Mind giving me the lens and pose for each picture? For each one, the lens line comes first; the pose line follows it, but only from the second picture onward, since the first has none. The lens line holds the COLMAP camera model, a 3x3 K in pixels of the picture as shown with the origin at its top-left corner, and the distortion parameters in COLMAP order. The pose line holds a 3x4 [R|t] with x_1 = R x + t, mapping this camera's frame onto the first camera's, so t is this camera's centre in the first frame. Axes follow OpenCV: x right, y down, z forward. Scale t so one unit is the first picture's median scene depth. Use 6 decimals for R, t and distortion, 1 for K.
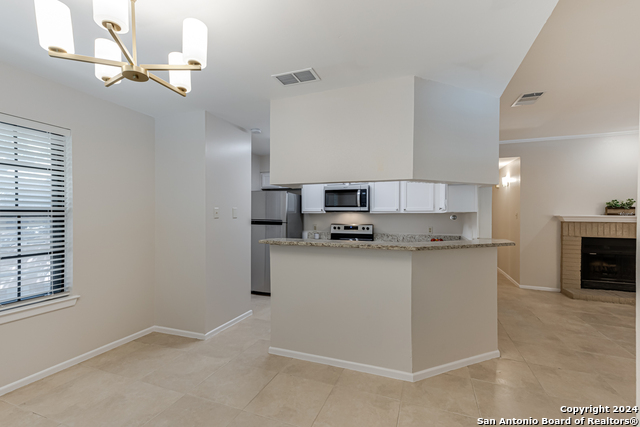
lens RADIAL K [[284.7, 0, 319.6], [0, 284.7, 217.0], [0, 0, 1]] dist [0.027129, 0.000312]
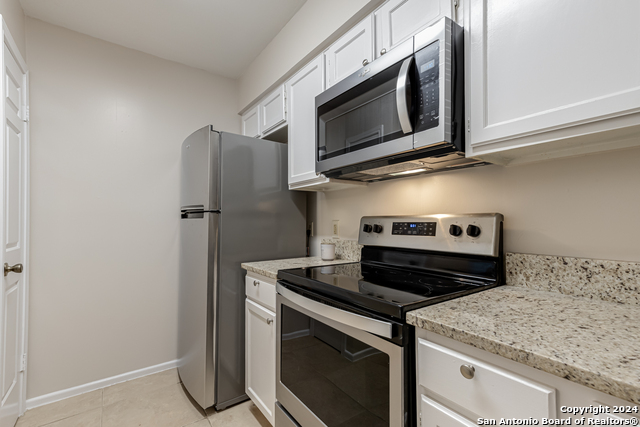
lens RADIAL K [[284.7, 0, 324.2], [0, 284.7, 216.0], [0, 0, 1]] dist [0.027129, 0.000312]
pose [[0.849880, -0.016057, -0.526732, 0.195094], [0.000642, 0.999566, -0.029436, 0.036027], [0.526976, 0.024679, 0.849522, 0.749571]]
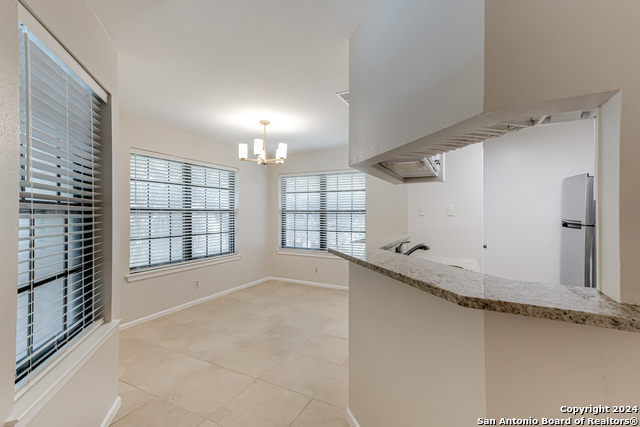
lens RADIAL K [[284.7, 0, 321.7], [0, 284.7, 214.6], [0, 0, 1]] dist [0.027129, 0.000312]
pose [[-0.102816, -0.000268, -0.994700, 0.549586], [-0.010541, 0.999944, 0.000820, 0.001841], [0.994644, 0.010570, -0.102813, 0.488505]]
